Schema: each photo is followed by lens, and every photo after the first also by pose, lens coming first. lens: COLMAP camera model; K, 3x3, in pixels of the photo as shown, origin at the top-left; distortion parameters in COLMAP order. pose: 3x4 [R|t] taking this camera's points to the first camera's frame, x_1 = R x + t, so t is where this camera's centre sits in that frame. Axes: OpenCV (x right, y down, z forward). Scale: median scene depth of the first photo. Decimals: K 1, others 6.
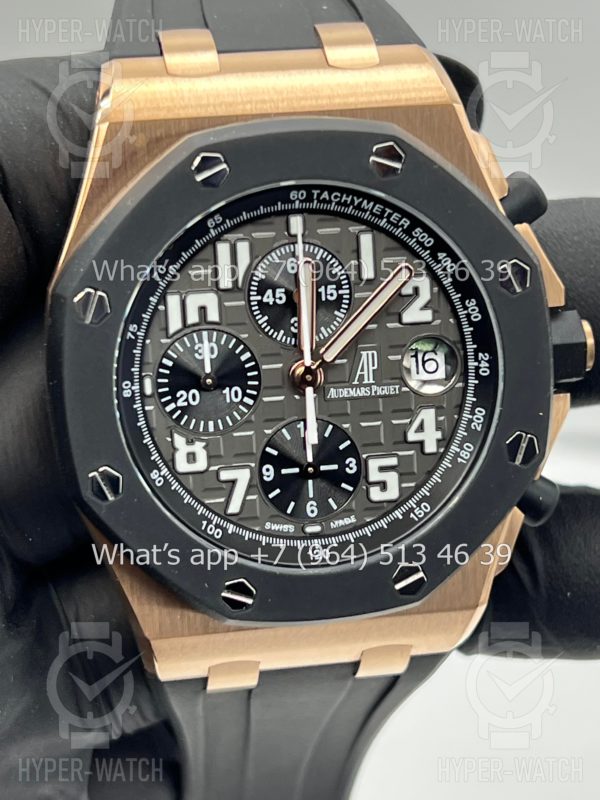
lens RADIAL K [[1866.8, 0, 294.4], [0, 1866.8, 403.0], [0, 0, 1]] dist [0.180016, 0.000000]
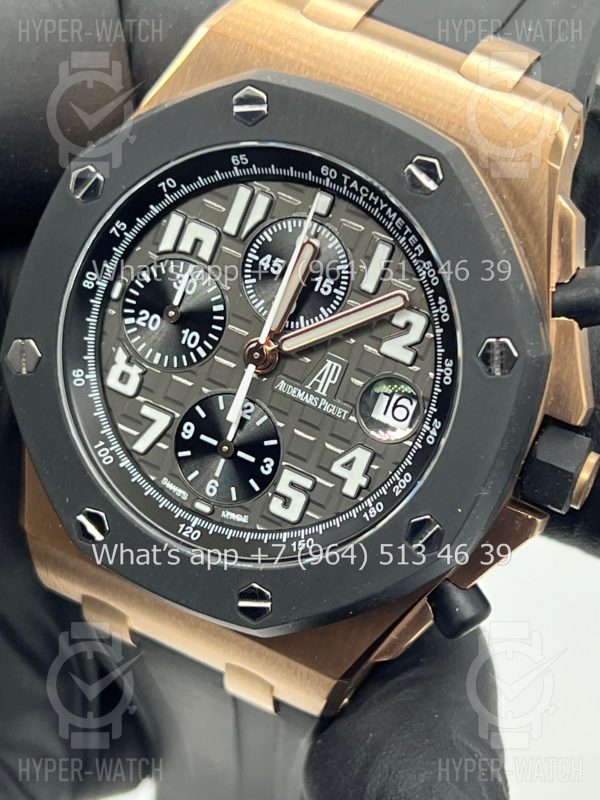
lens RADIAL K [[1866.8, 0, 298.9], [0, 1866.8, 400.0], [0, 0, 1]] dist [0.180016, 0.000000]
pose [[0.807760, 0.443002, -0.388937, 0.392726], [-0.459286, 0.886528, 0.055897, -0.054965], [0.369566, 0.133482, 0.919567, 0.153508]]
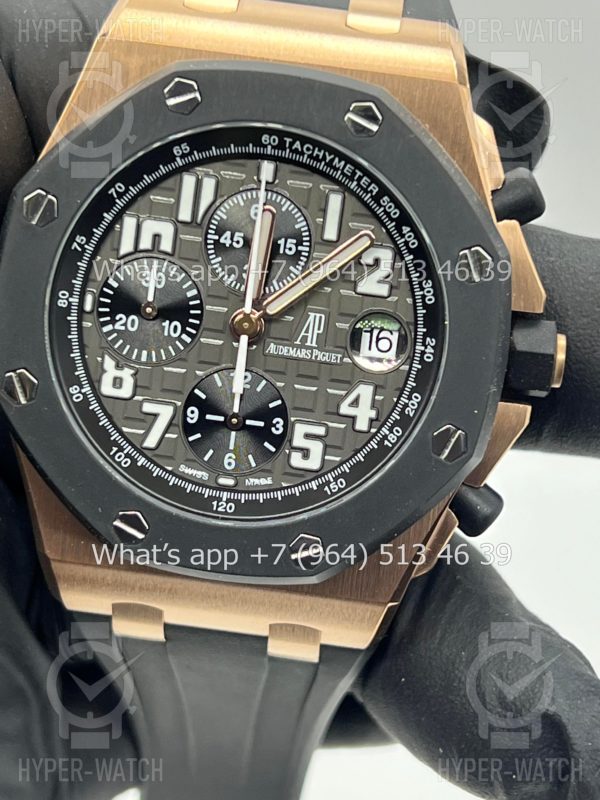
lens RADIAL K [[1866.8, 0, 299.0], [0, 1866.8, 401.8], [0, 0, 1]] dist [0.180016, 0.000000]
pose [[0.960747, 0.198429, -0.193886, 0.230216], [-0.209156, 0.977208, -0.036307, 0.054846], [0.182262, 0.075434, 0.980352, 0.046812]]
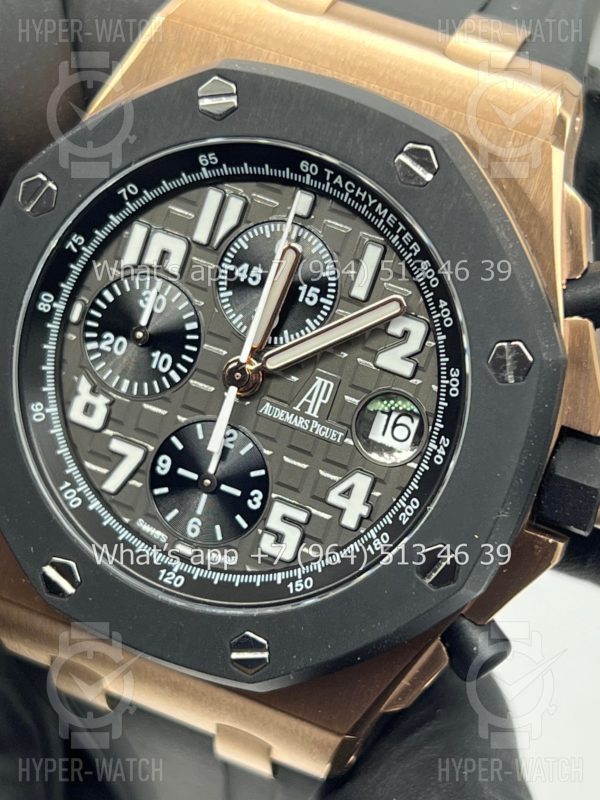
lens RADIAL K [[1866.8, 0, 305.1], [0, 1866.8, 398.0], [0, 0, 1]] dist [0.180016, 0.000000]
pose [[0.844432, 0.390458, -0.366712, 0.338651], [-0.415454, 0.909538, 0.011763, -0.026544], [0.338131, 0.142419, 0.930260, 0.235014]]
